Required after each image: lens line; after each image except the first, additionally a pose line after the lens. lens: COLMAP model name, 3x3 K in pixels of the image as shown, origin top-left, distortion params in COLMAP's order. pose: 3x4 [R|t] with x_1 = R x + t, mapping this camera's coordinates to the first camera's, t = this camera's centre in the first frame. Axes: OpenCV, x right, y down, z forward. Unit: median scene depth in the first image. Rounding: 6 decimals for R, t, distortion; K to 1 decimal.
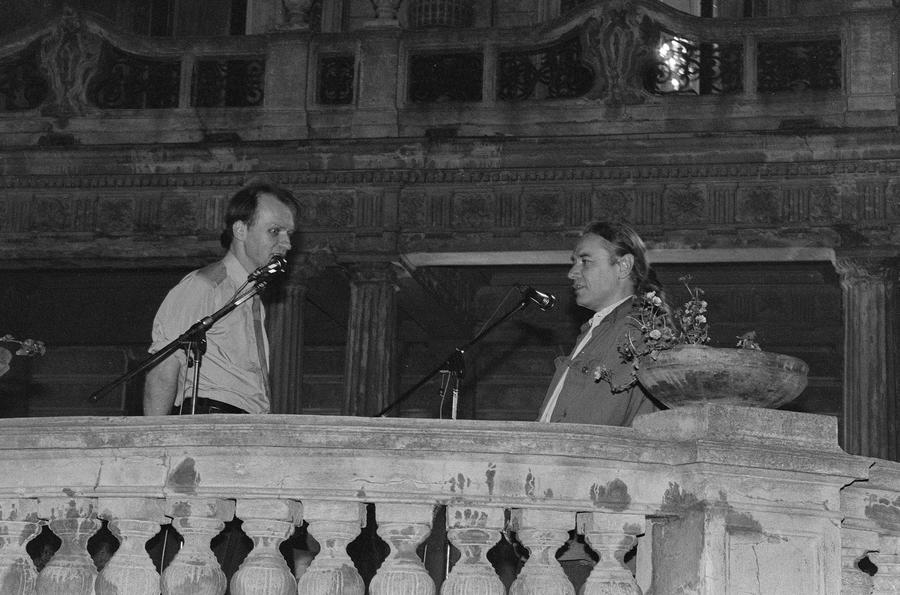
lens RADIAL K [[1870.4, 0, 450.0], [0, 1870.4, 297.5], [0, 0, 1]] dist [0.132376, 0.396583]
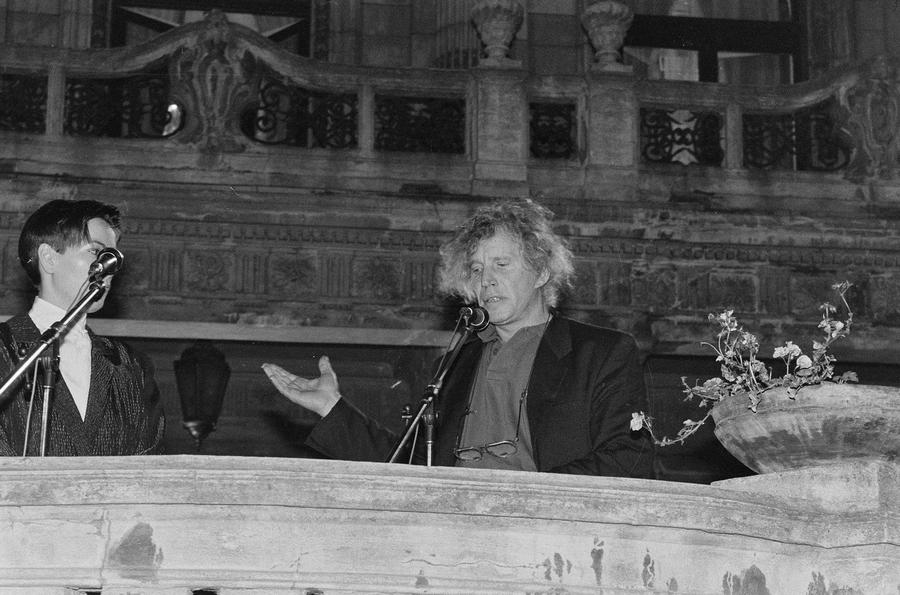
lens RADIAL K [[1986.4, 0, 437.2], [0, 1986.4, 299.1], [0, 0, 1]] dist [0.218956, 0.111385]
pose [[0.946707, 0.054884, 0.317385, -0.100839], [-0.036058, 0.997241, -0.064894, 0.019185], [-0.320071, 0.049991, 0.946074, 0.124026]]
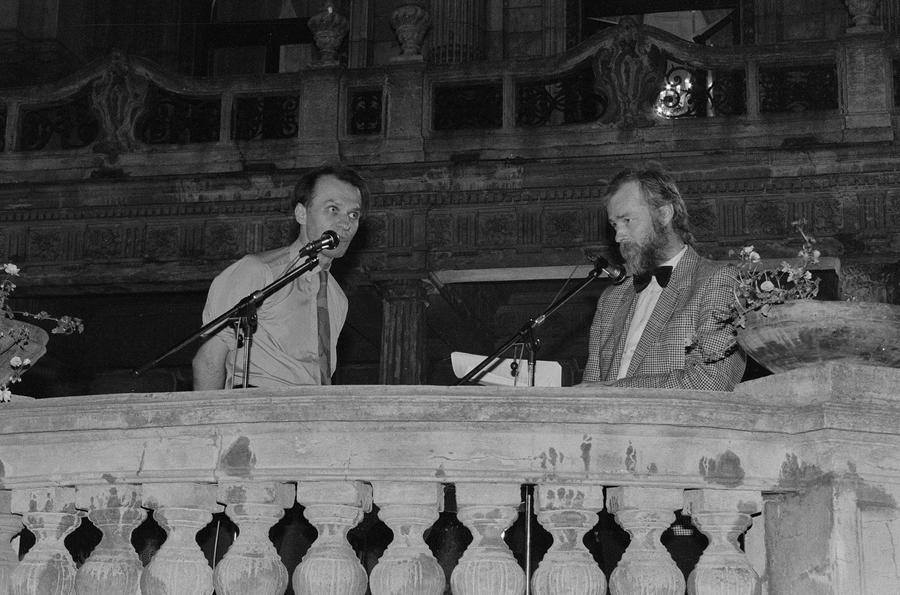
lens RADIAL K [[1599.5, 0, 450.0], [0, 1599.5, 297.5], [0, 0, 1]] dist [0.042628, 0.157688]
pose [[0.999796, -0.020208, -0.000395, -0.015204], [0.020191, 0.999465, -0.025714, 0.015788], [0.000914, 0.025701, 0.999669, 0.093227]]
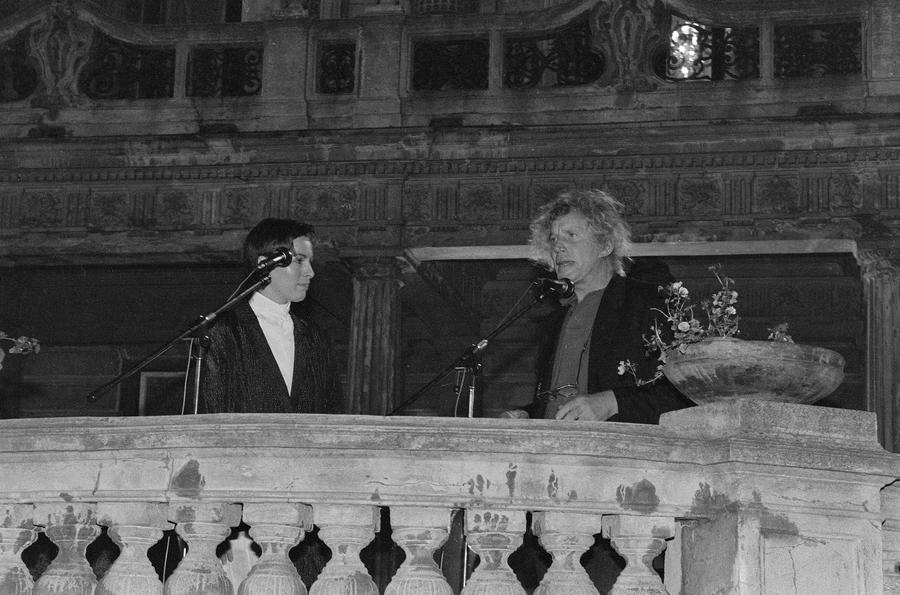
lens RADIAL K [[1920.2, 0, 450.0], [0, 1920.2, 297.5], [0, 0, 1]] dist [0.159376, 0.356350]
pose [[0.999981, -0.006239, -0.000183, -0.003236], [0.006239, 0.999980, 0.001348, 0.001076], [0.000175, -0.001349, 0.999999, 0.009941]]
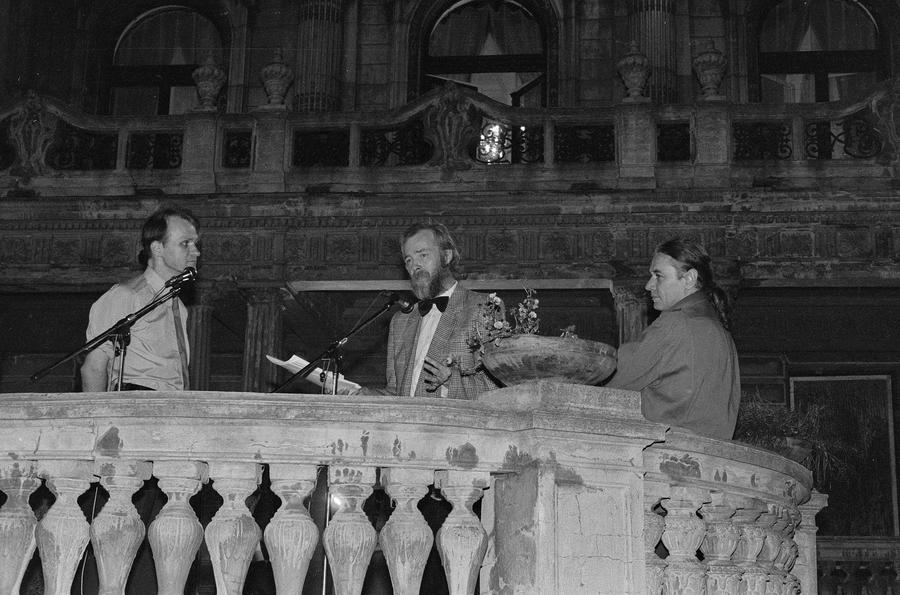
lens RADIAL K [[1362.2, 0, 450.0], [0, 1362.2, 297.5], [0, 0, 1]] dist [-0.042468, 0.148805]
pose [[0.995467, 0.004118, 0.095020, -0.002871], [-0.002180, 0.999788, -0.020488, 0.007540], [-0.095084, 0.020188, 0.995264, 0.042136]]
